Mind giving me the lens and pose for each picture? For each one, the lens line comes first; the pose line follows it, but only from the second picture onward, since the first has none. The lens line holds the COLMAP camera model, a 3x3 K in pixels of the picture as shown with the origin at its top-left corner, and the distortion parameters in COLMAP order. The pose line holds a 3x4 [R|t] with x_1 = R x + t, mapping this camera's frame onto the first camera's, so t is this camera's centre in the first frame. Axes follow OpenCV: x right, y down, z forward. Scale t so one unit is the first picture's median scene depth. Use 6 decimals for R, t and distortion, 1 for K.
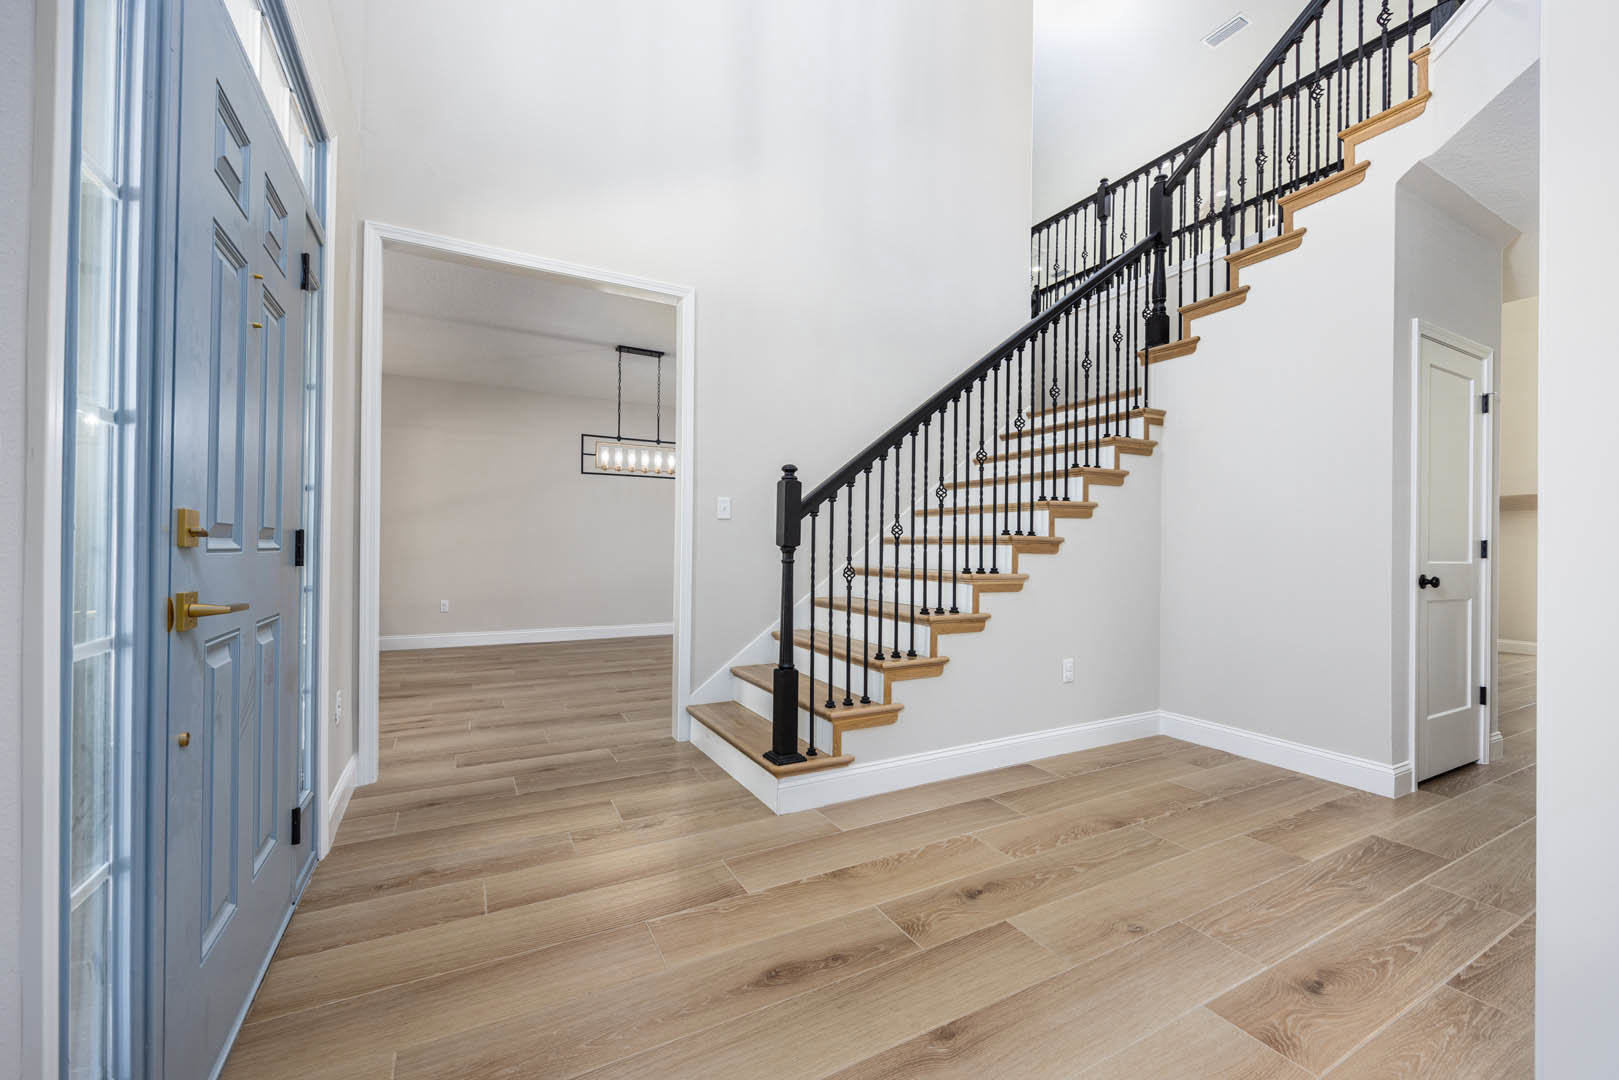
lens RADIAL K [[654.5, 0, 816.7], [0, 654.5, 532.8], [0, 0, 1]] dist [-0.027819, -0.000135]
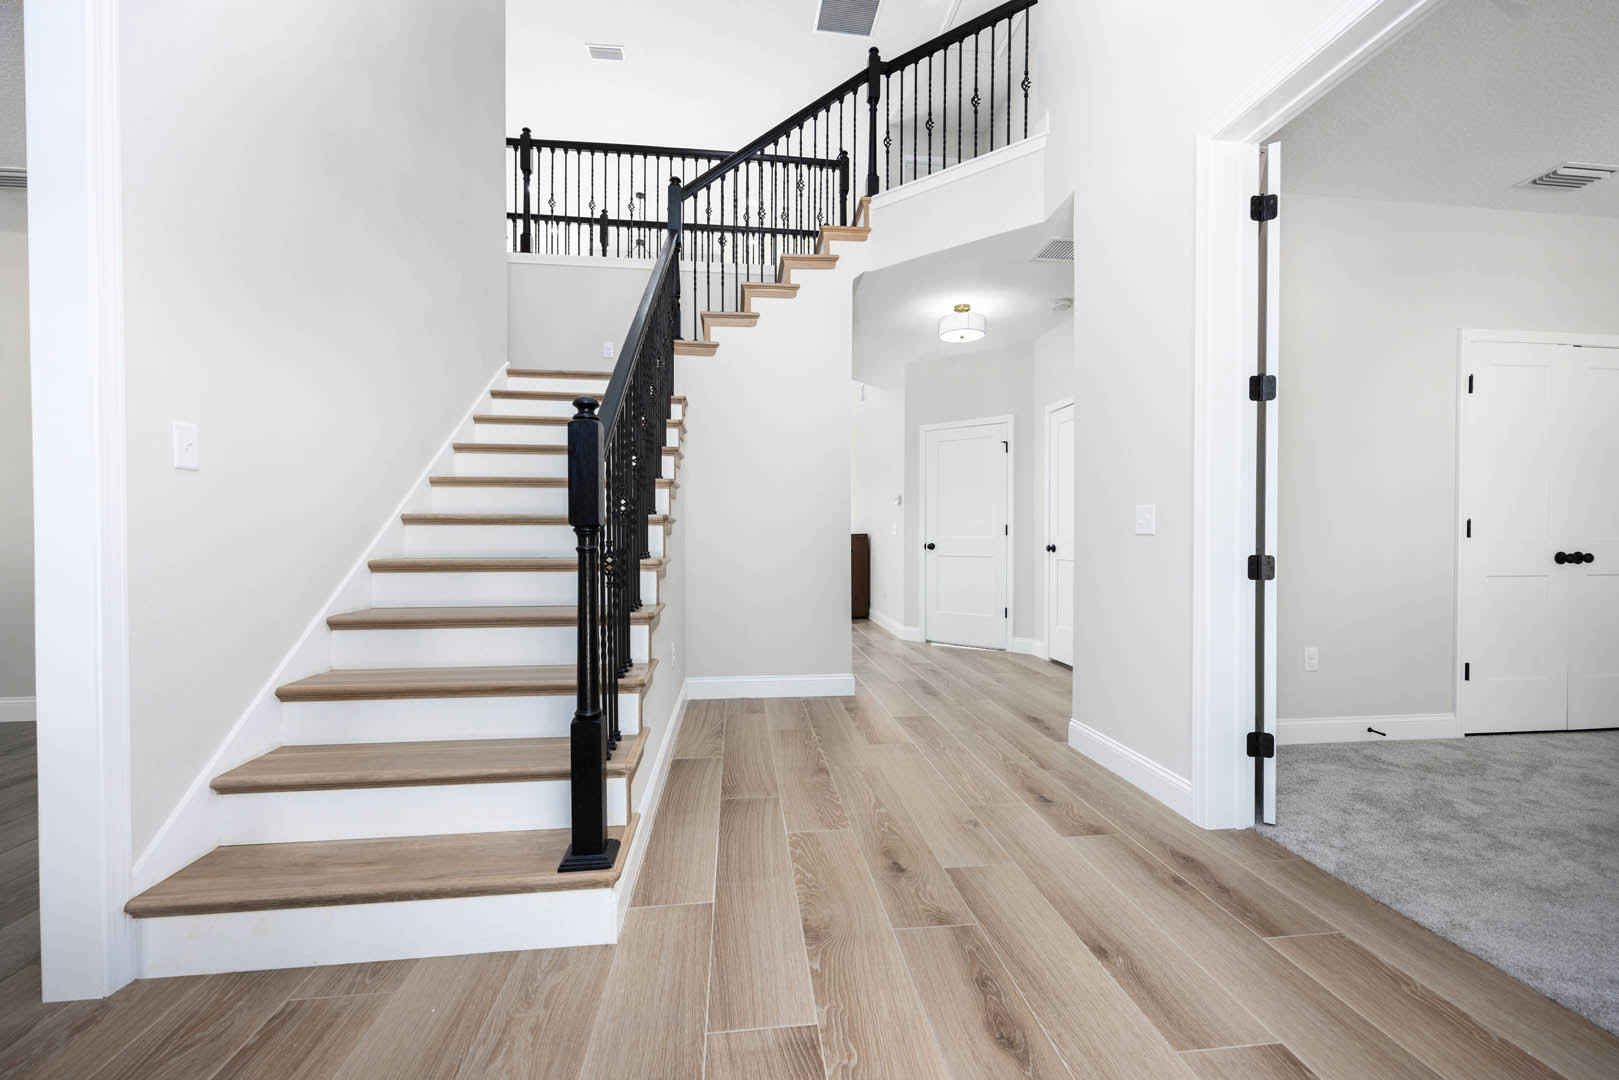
lens RADIAL K [[654.5, 0, 812.1], [0, 654.5, 544.3], [0, 0, 1]] dist [-0.027819, -0.000135]
pose [[0.383331, -0.029913, 0.923126, -0.518099], [0.005360, 0.999531, 0.030163, 0.027801], [-0.923595, -0.006614, 0.383311, 0.549988]]
